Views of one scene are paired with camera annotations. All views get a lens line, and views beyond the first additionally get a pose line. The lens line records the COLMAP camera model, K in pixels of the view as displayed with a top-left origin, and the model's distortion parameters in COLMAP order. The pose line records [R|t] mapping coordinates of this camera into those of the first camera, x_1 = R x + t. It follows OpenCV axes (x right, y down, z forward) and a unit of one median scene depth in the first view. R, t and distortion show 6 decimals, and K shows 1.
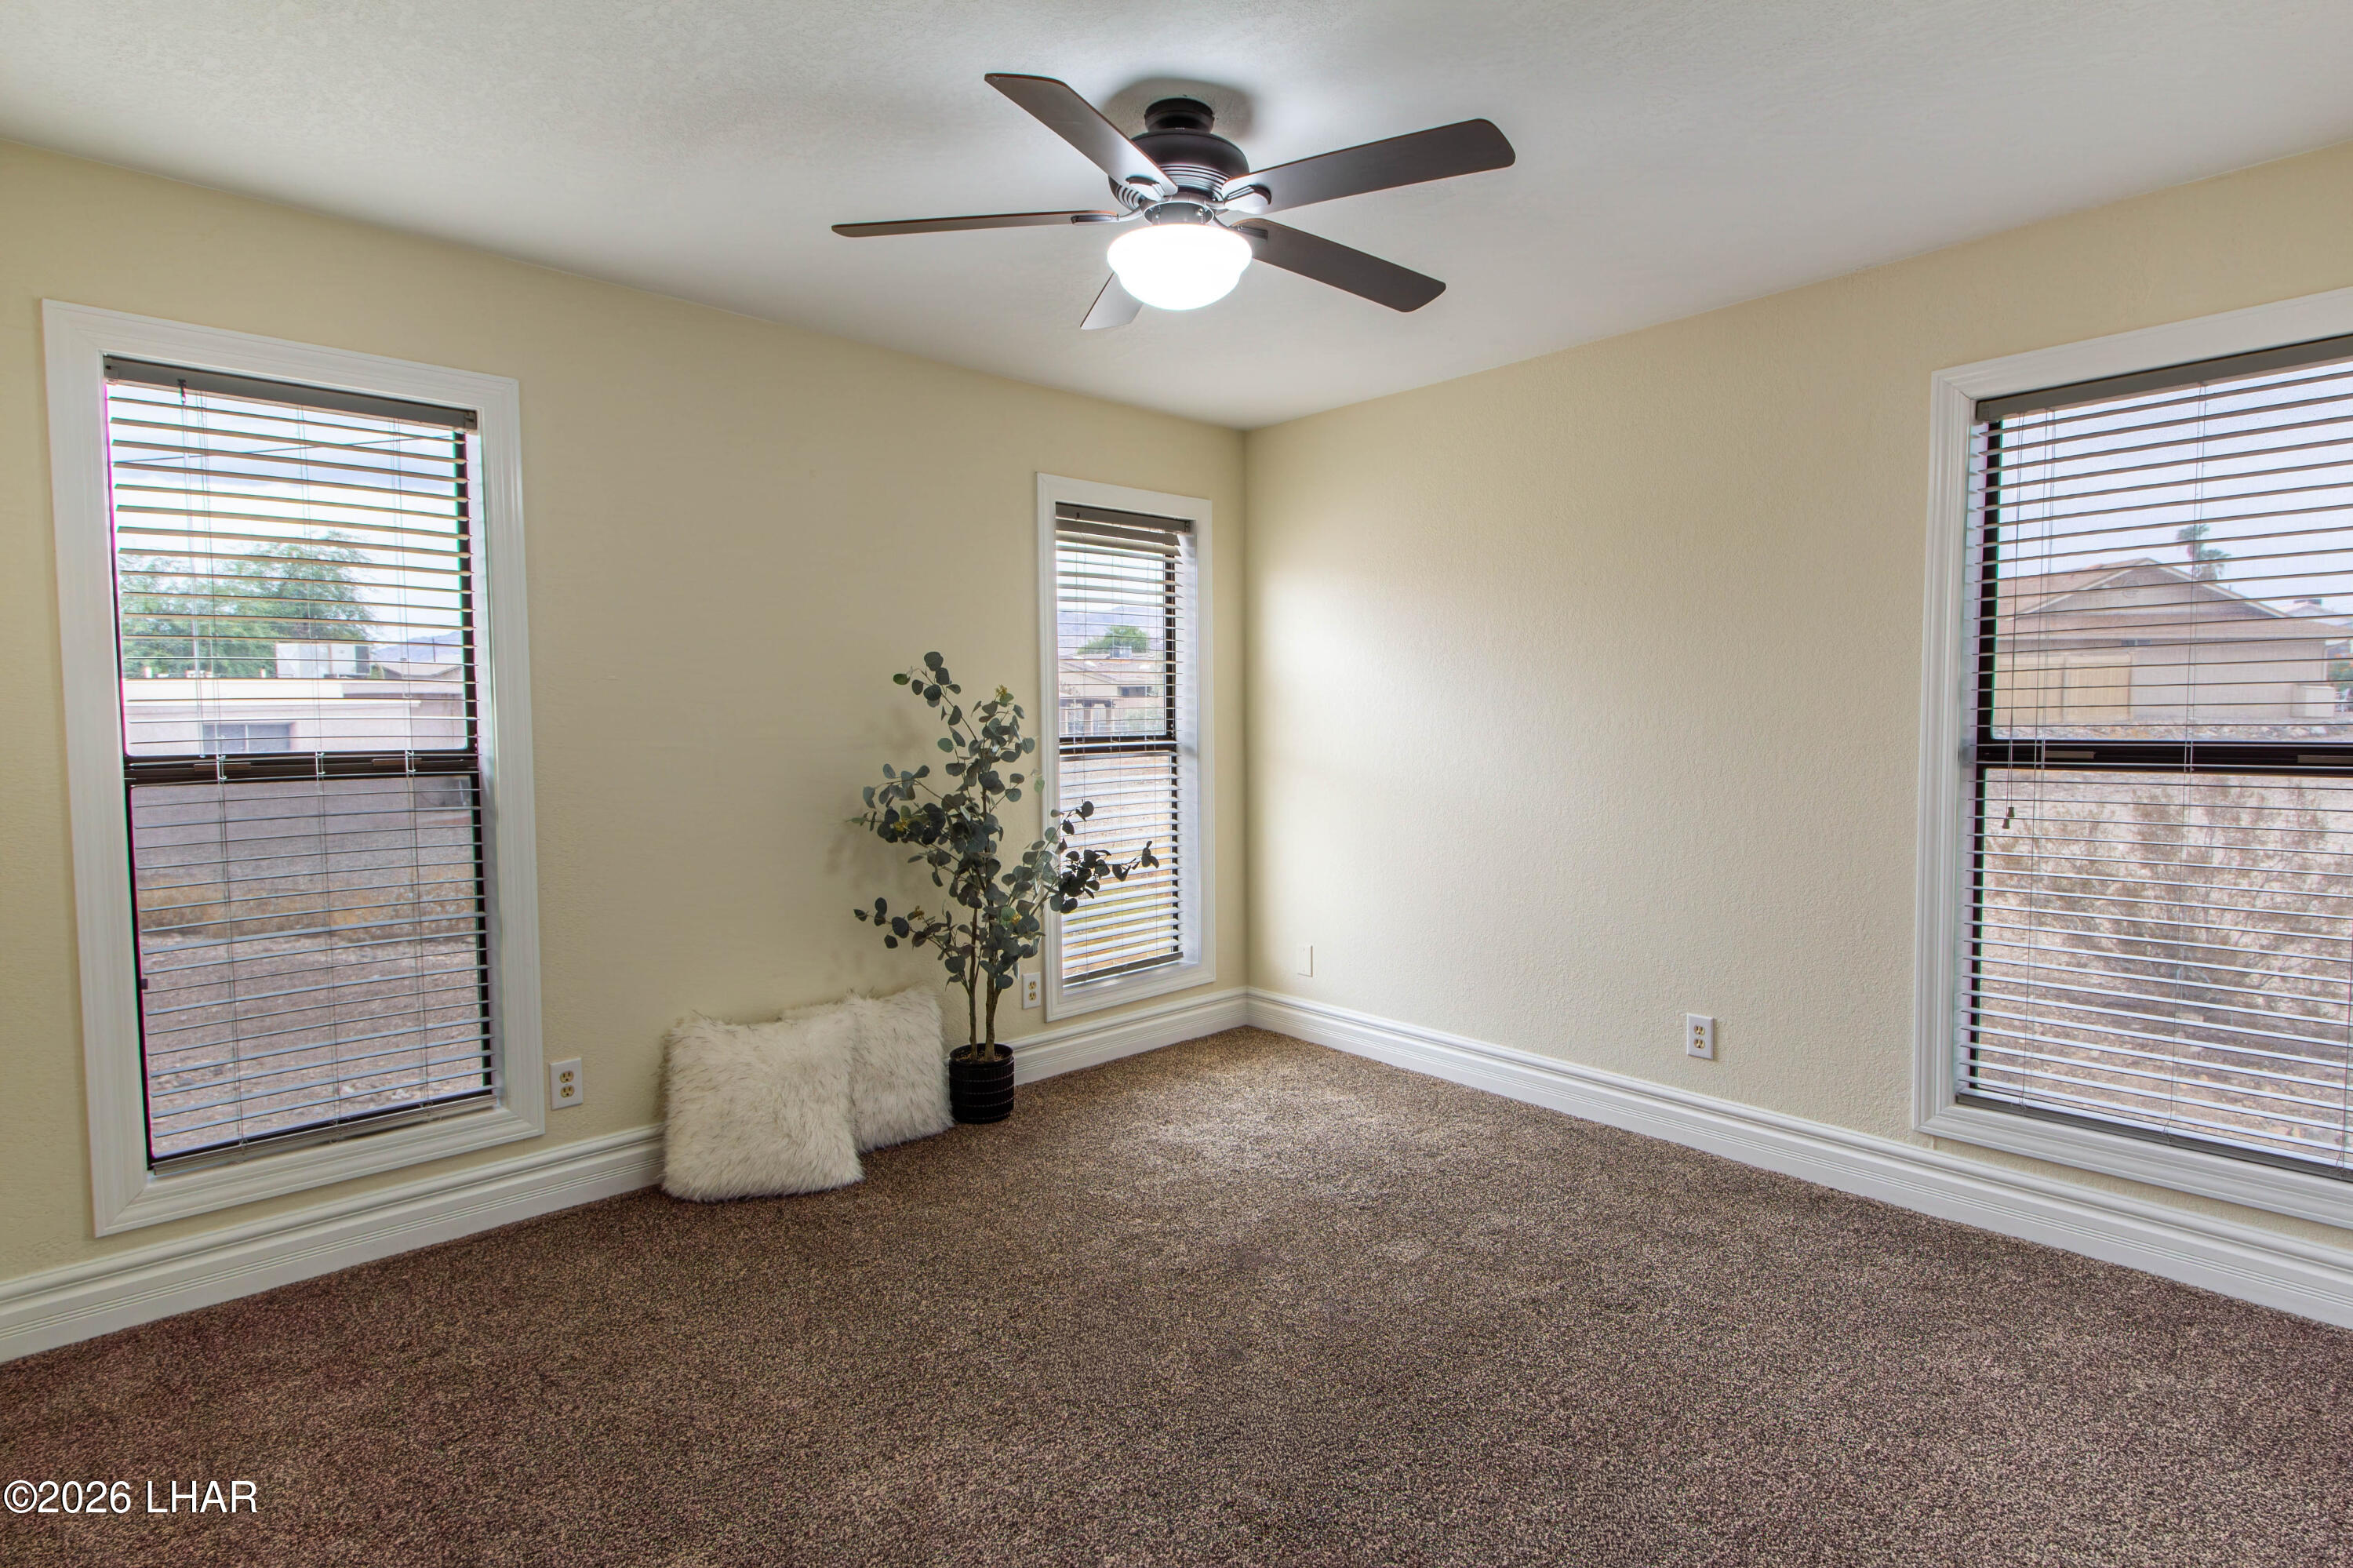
lens RADIAL K [[1302.3, 0, 1176.6], [0, 1302.3, 783.9], [0, 0, 1]] dist [0.000565, -0.000180]
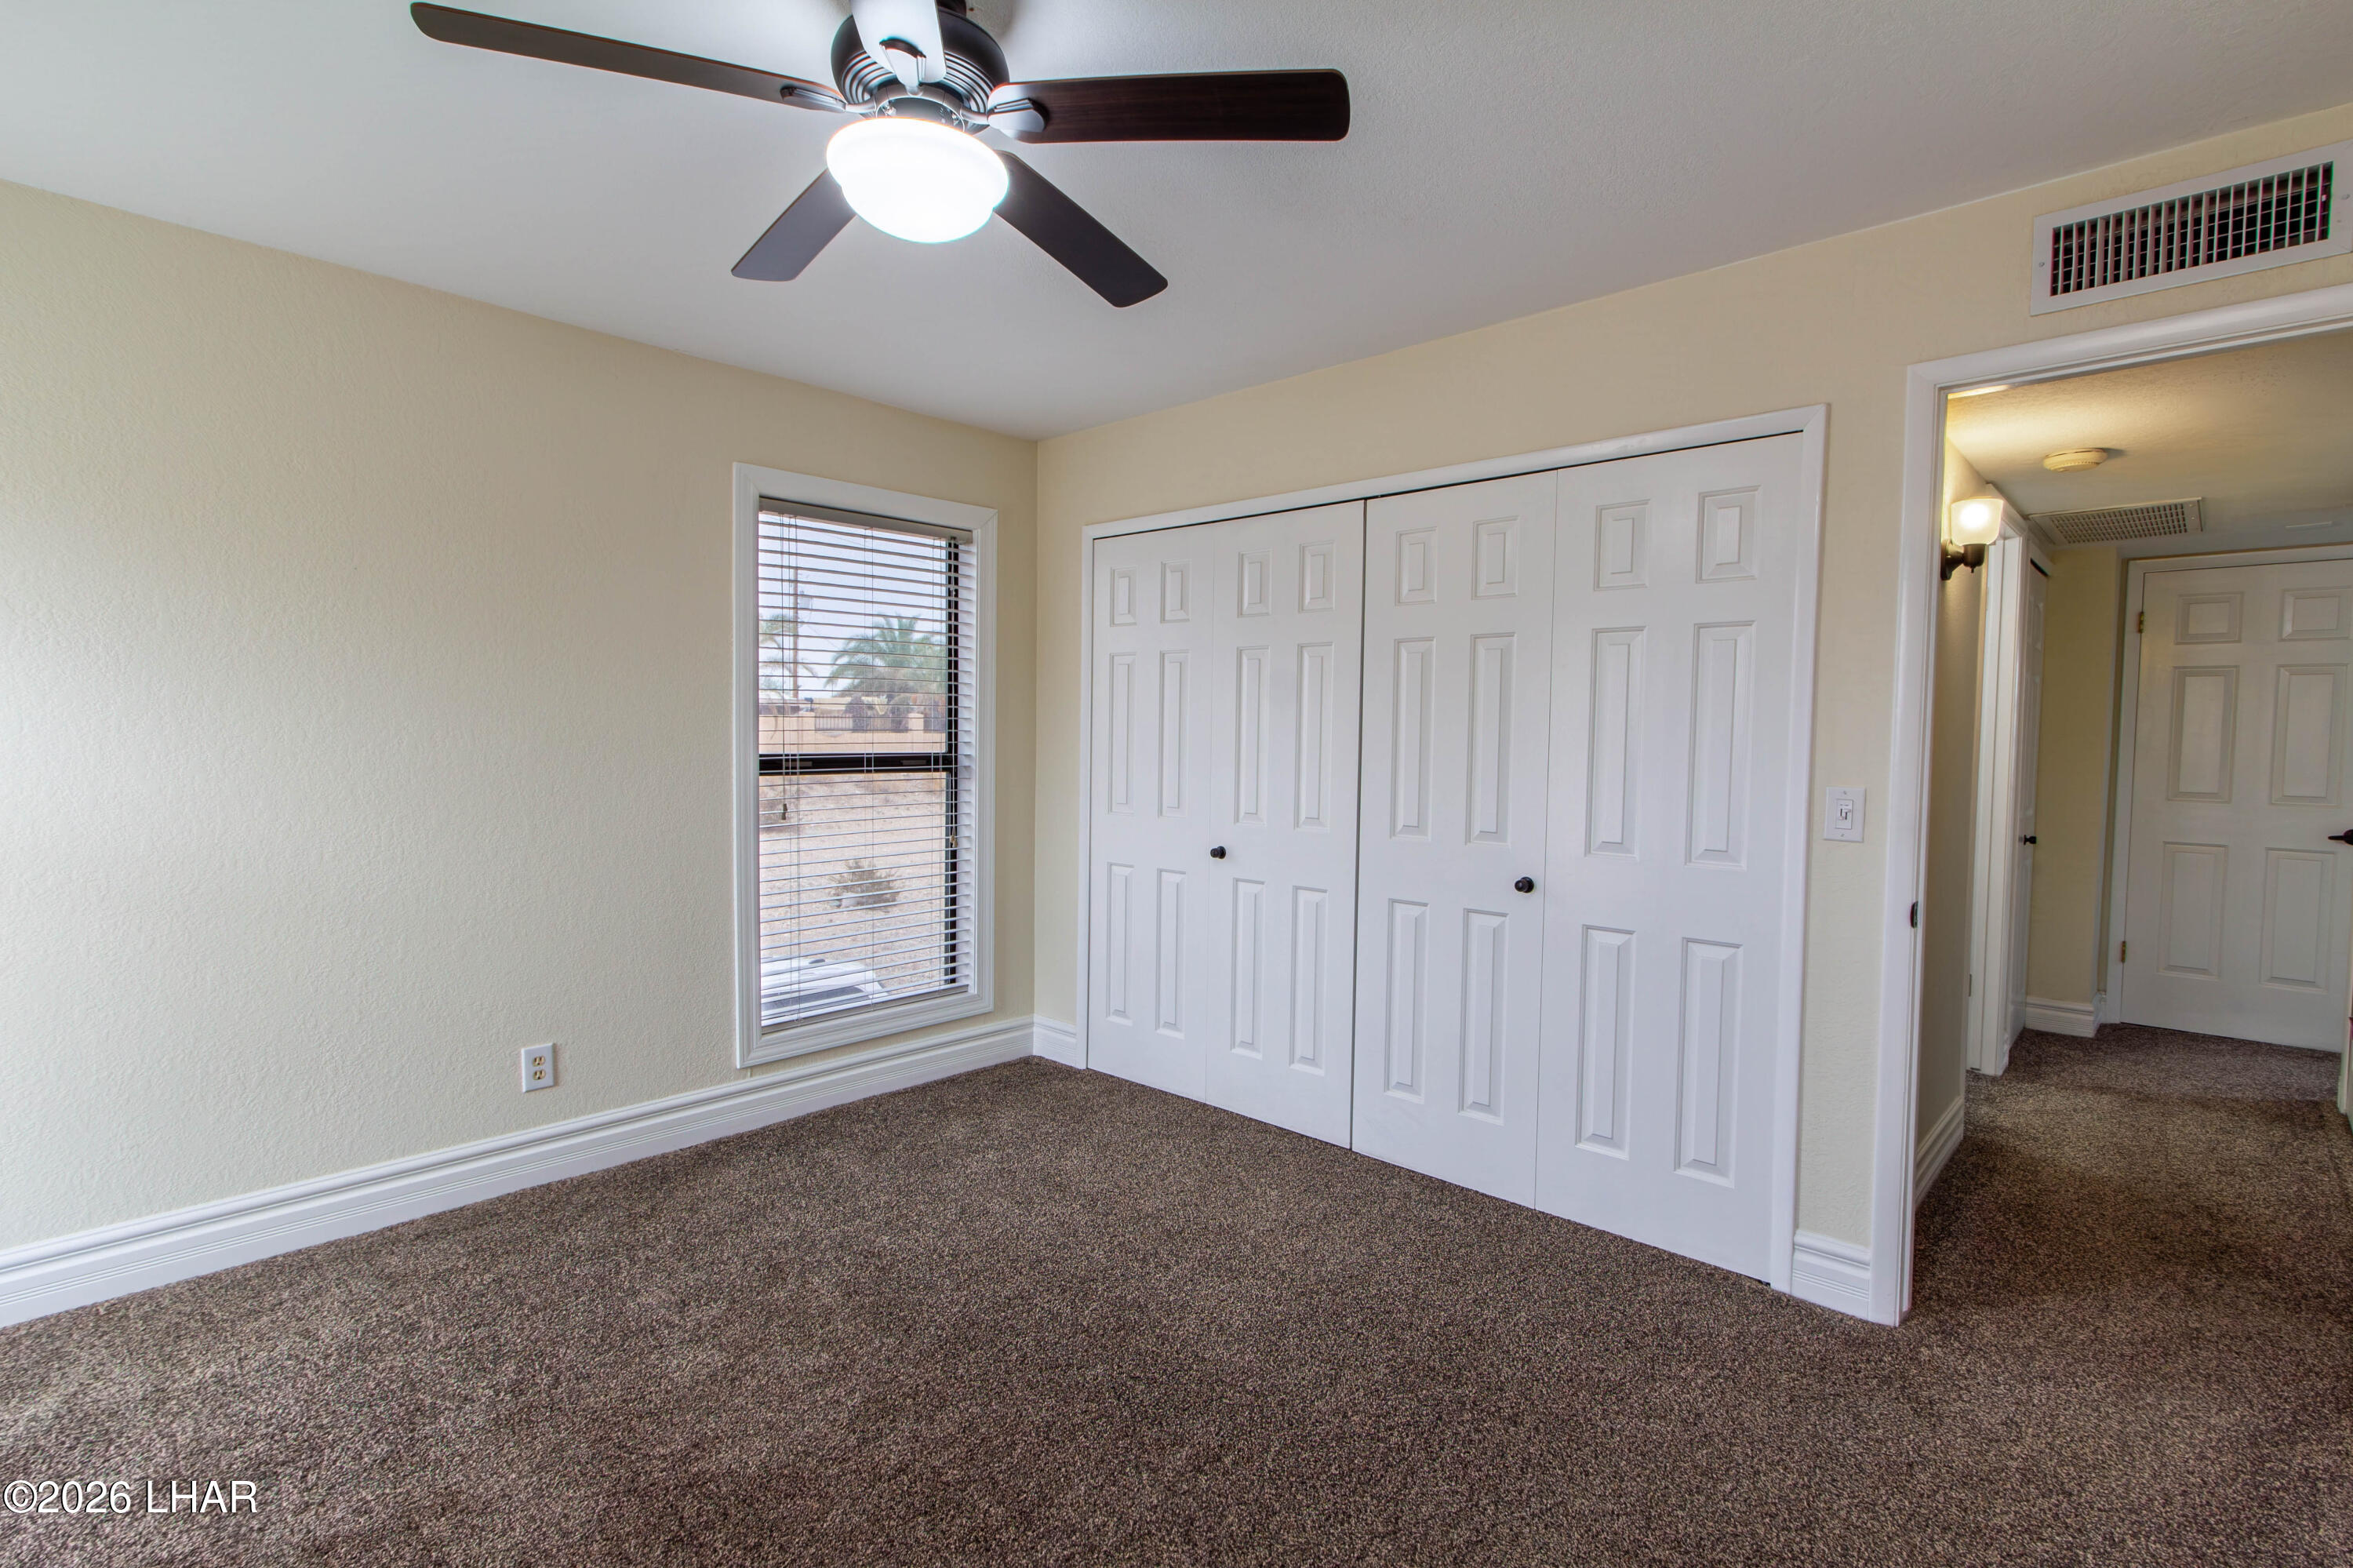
lens RADIAL K [[1121.3, 0, 1176.1], [0, 1121.3, 785.9], [0, 0, 1]] dist [0.002760, 0.000180]
pose [[-0.155660, -0.037111, 0.987113, -0.520226], [0.050291, 0.997700, 0.045439, -0.029891], [-0.986530, 0.056716, -0.153436, 0.700831]]
